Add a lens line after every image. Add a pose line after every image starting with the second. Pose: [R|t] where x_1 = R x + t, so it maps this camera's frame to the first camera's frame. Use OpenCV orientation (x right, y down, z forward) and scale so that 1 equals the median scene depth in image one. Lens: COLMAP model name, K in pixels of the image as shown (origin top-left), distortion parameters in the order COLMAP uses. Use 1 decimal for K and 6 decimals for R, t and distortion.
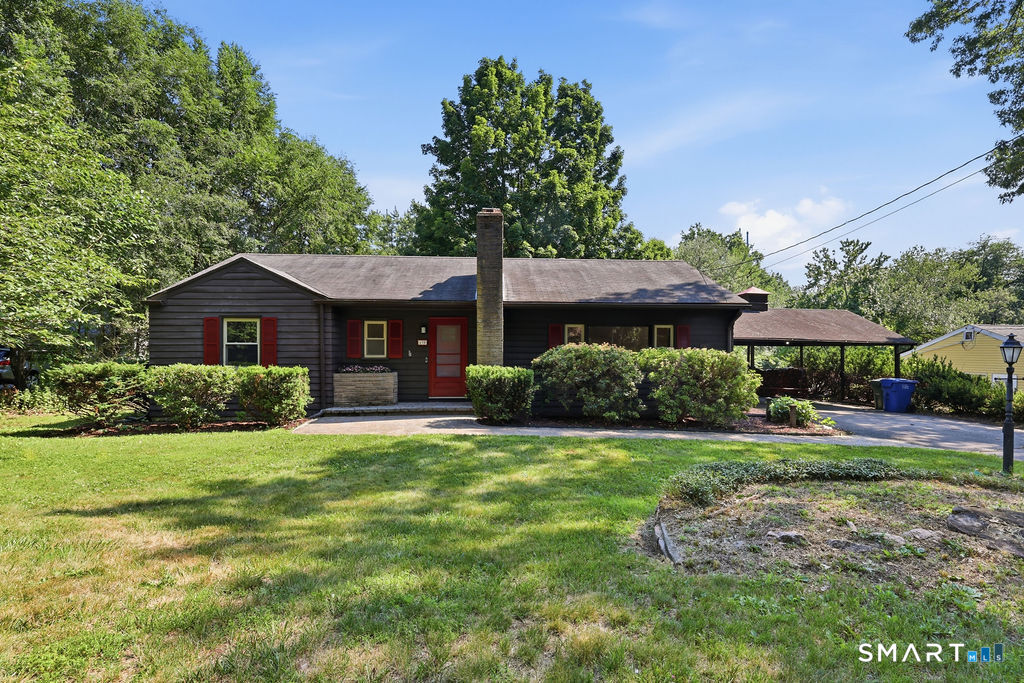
lens RADIAL K [[437.9, 0, 511.3], [0, 437.9, 345.7], [0, 0, 1]] dist [-0.003745, 0.000190]
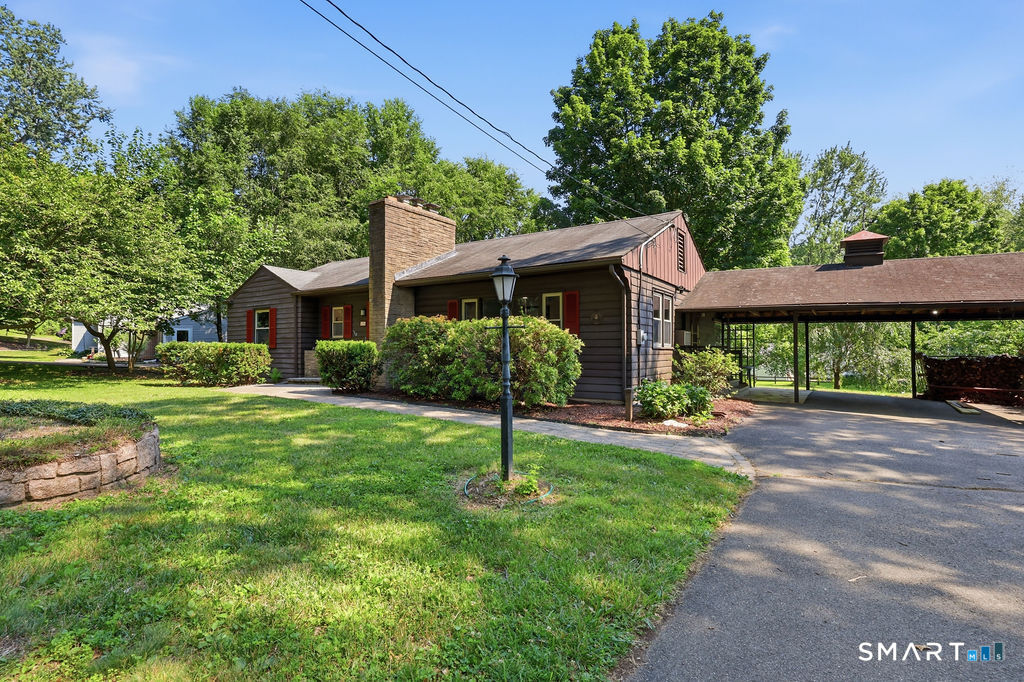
lens RADIAL K [[437.9, 0, 510.9], [0, 437.9, 340.1], [0, 0, 1]] dist [-0.003745, 0.000190]
pose [[0.851892, -0.014990, -0.523502, 0.746981], [0.013734, 0.999886, -0.006281, 0.049708], [0.523537, -0.001839, 0.852001, 0.248532]]
